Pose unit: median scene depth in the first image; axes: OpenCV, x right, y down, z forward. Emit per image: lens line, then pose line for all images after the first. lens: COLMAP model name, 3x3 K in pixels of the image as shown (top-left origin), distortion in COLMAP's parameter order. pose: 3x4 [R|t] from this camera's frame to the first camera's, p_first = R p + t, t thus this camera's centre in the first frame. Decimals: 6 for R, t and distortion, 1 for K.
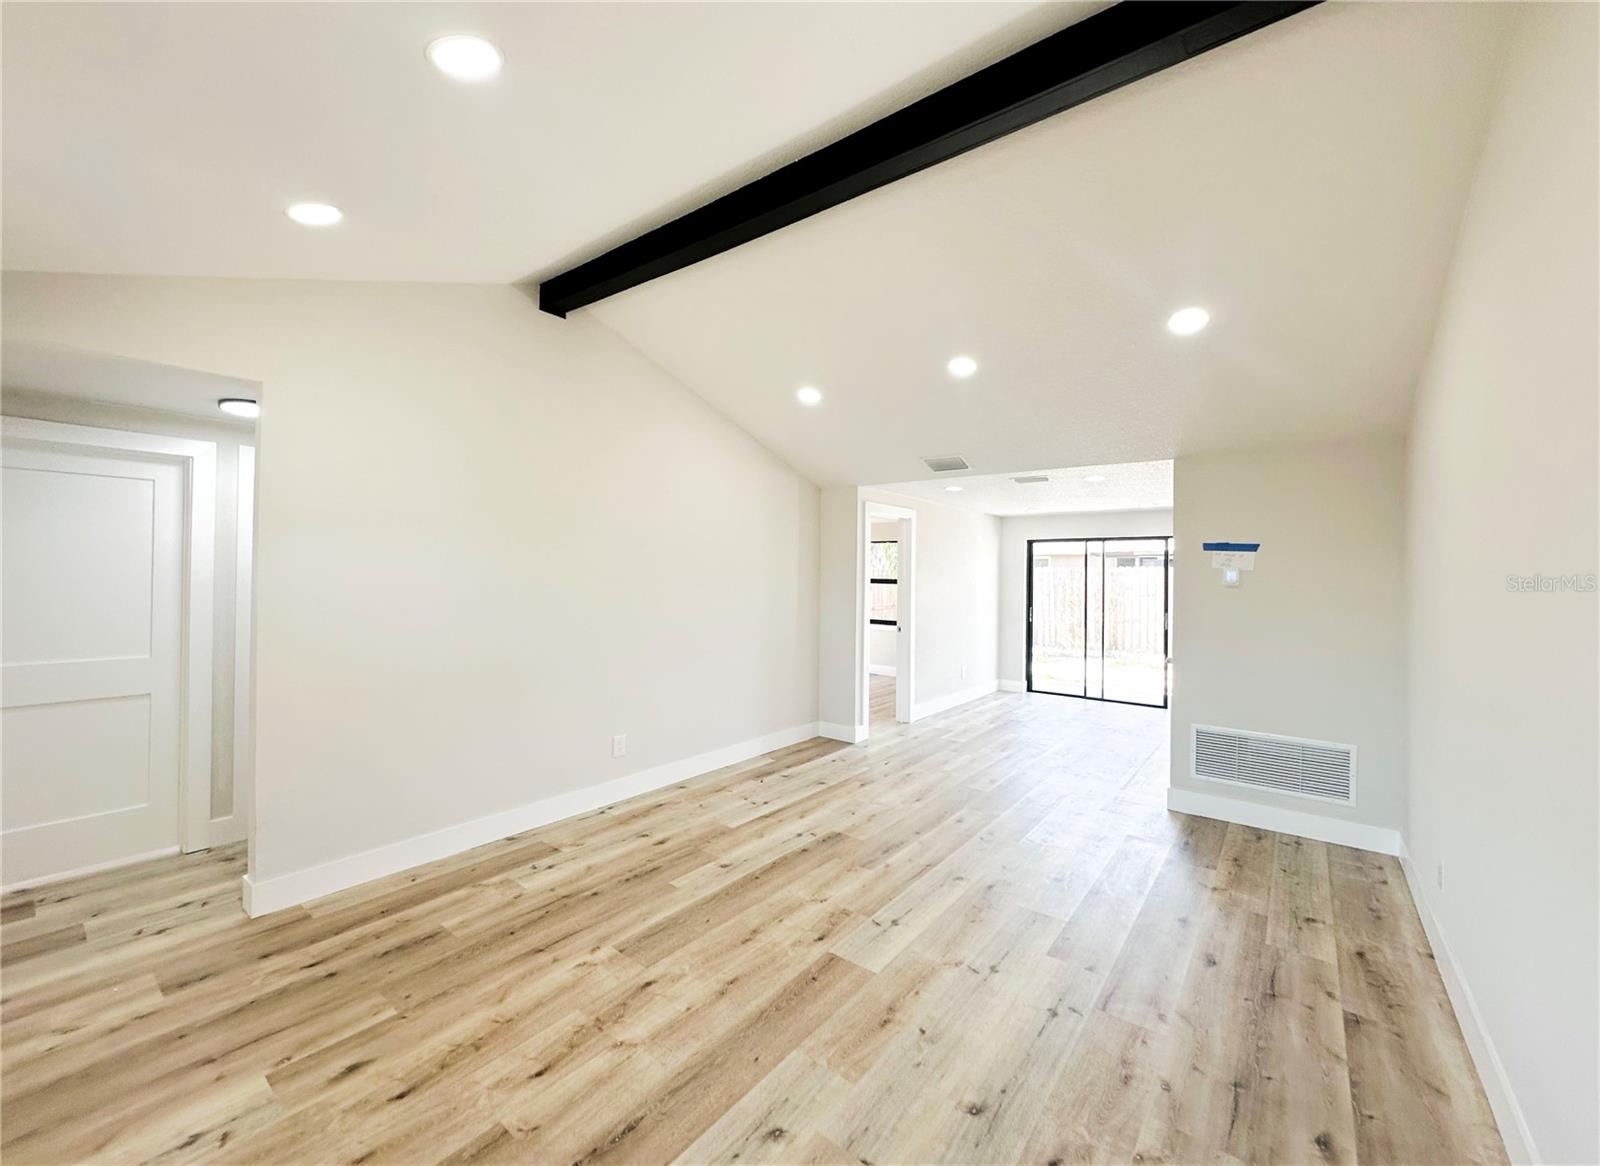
lens RADIAL K [[636.9, 0, 797.5], [0, 636.9, 567.0], [0, 0, 1]] dist [-0.003481, 0.001210]
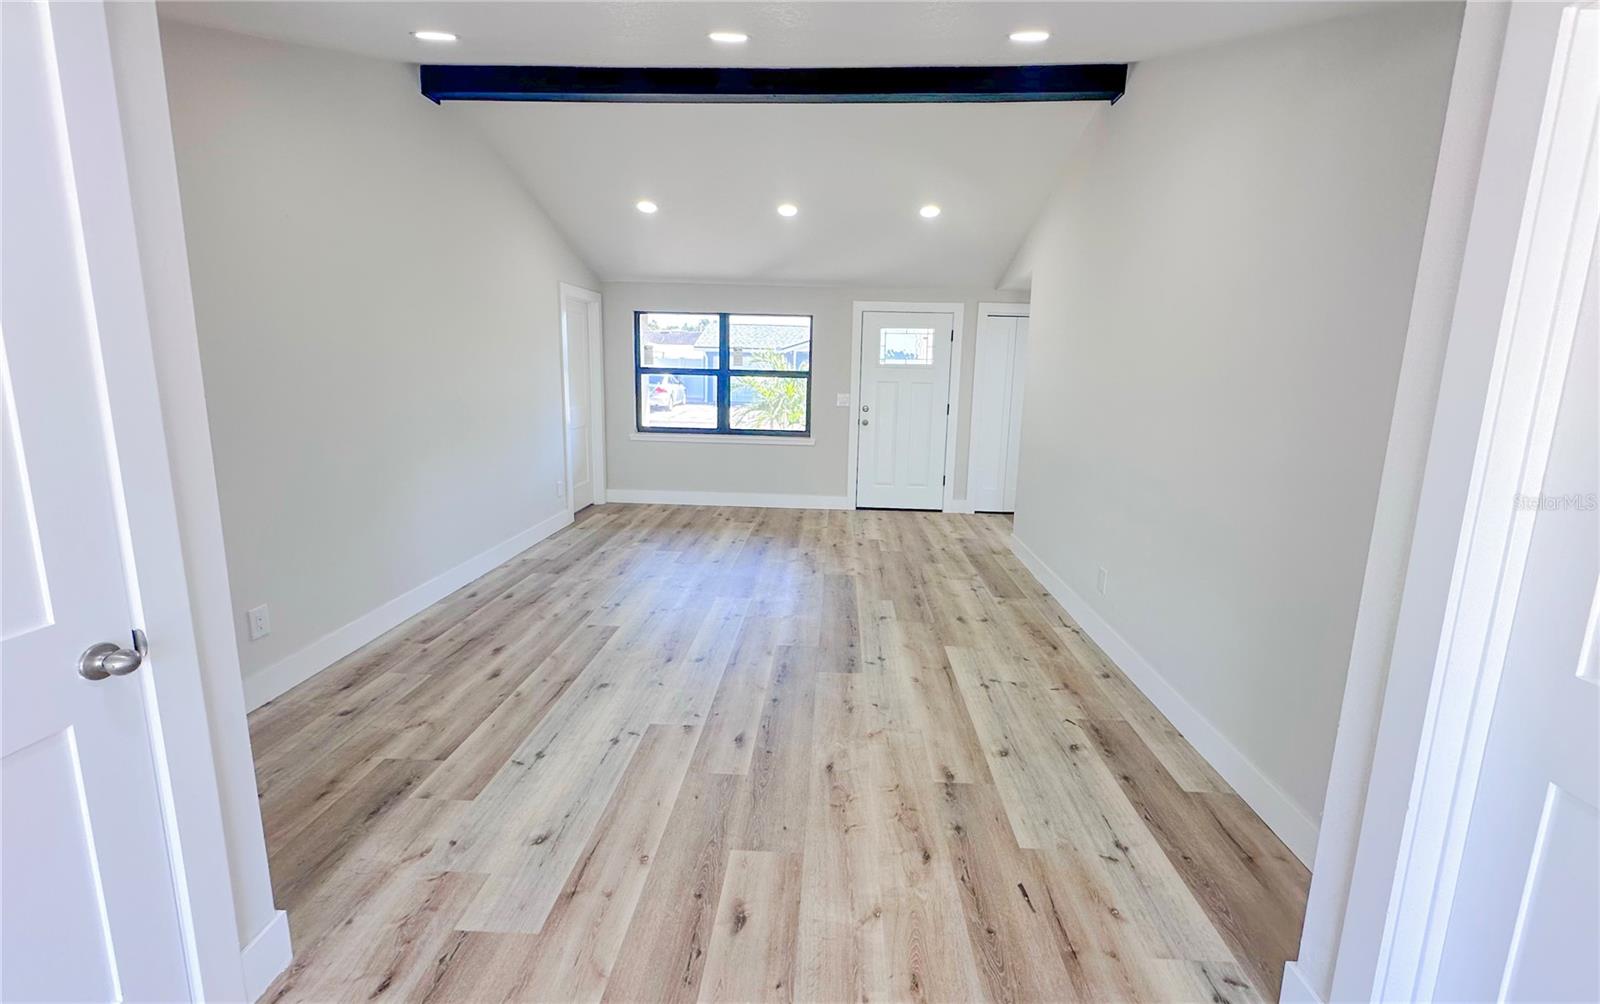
lens RADIAL K [[648.4, 0, 820.5], [0, 648.4, 477.7], [0, 0, 1]] dist [-0.008592, 0.000371]
pose [[-0.799160, 0.068792, -0.597168, 0.590404], [-0.030505, 0.987509, 0.154583, 0.024947], [0.600343, 0.141753, -0.787079, 1.596257]]
